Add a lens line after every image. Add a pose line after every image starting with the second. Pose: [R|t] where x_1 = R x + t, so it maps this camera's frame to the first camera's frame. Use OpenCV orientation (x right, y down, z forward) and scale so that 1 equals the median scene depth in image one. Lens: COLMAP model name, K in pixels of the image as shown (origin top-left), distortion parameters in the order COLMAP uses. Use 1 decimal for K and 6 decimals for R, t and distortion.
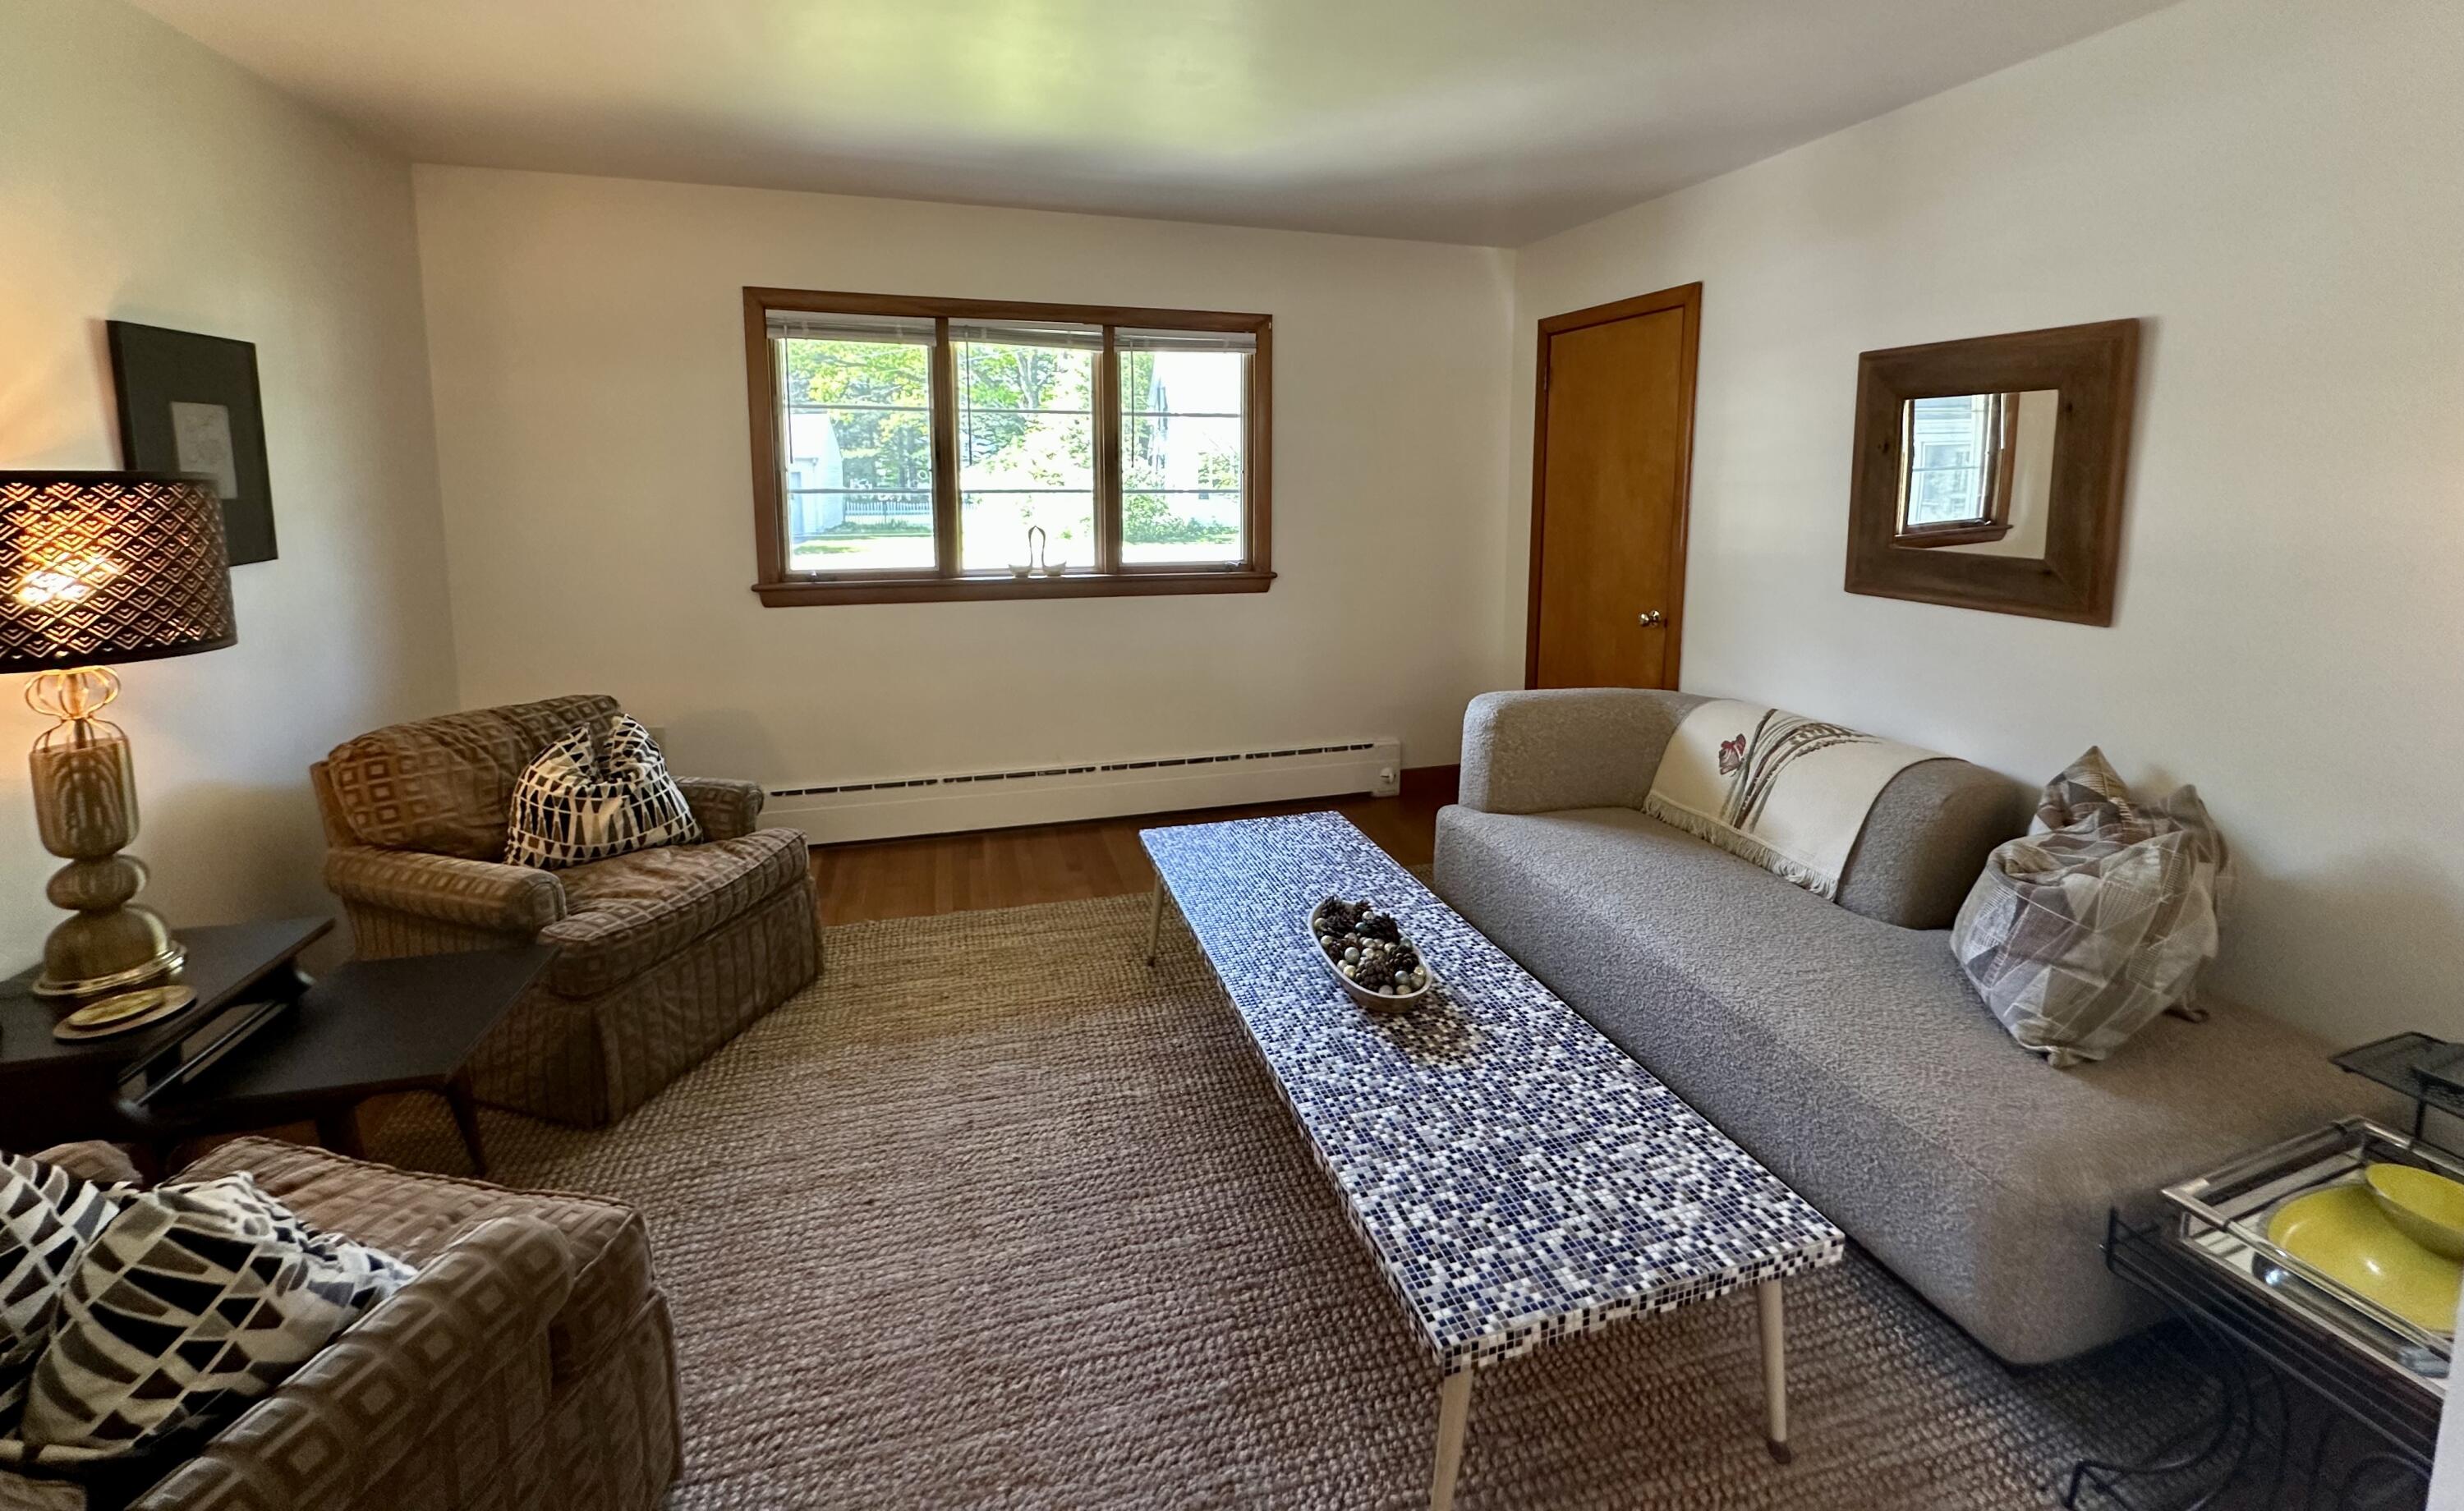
lens RADIAL K [[994.9, 0, 1237.0], [0, 994.9, 587.7], [0, 0, 1]] dist [-0.000023, 0.000210]
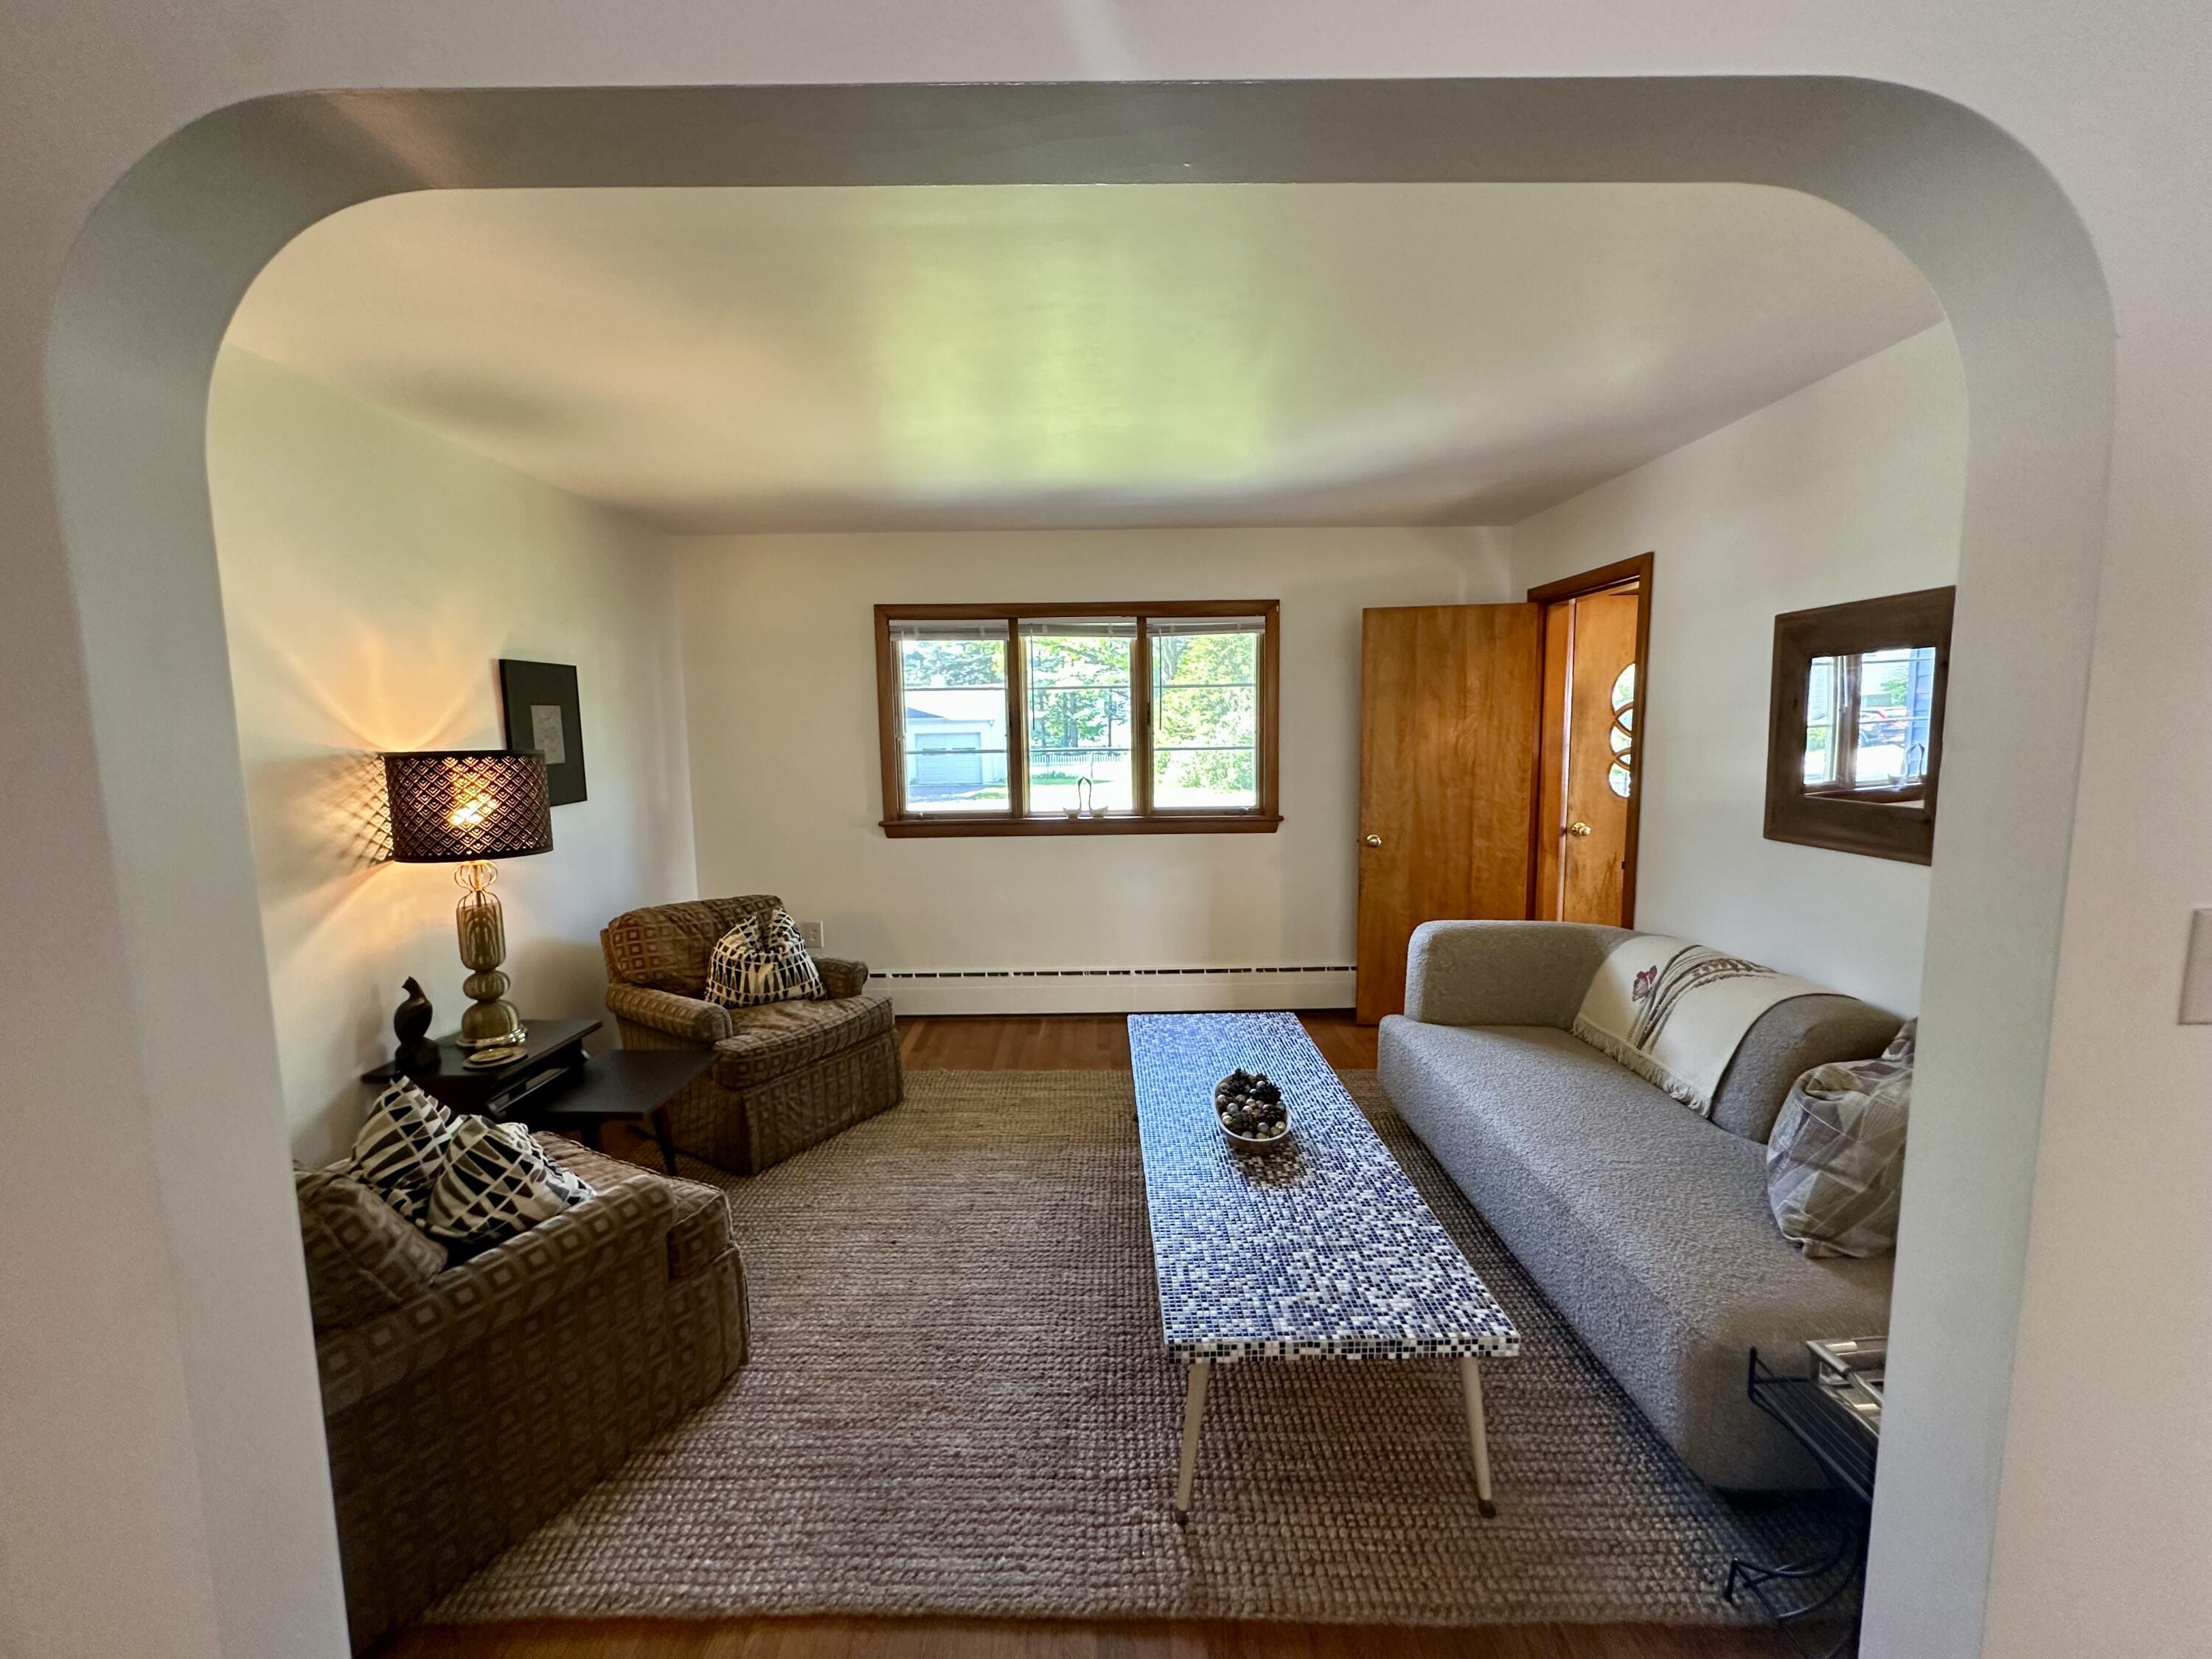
lens RADIAL K [[894.7, 0, 1106.0], [0, 894.7, 829.5], [0, 0, 1]] dist [0.000067, 0.000397]
pose [[0.959840, 0.013191, -0.280238, 0.302130], [-0.013435, 0.999909, 0.001050, 0.005049], [0.280226, 0.002757, 0.959930, -0.183798]]
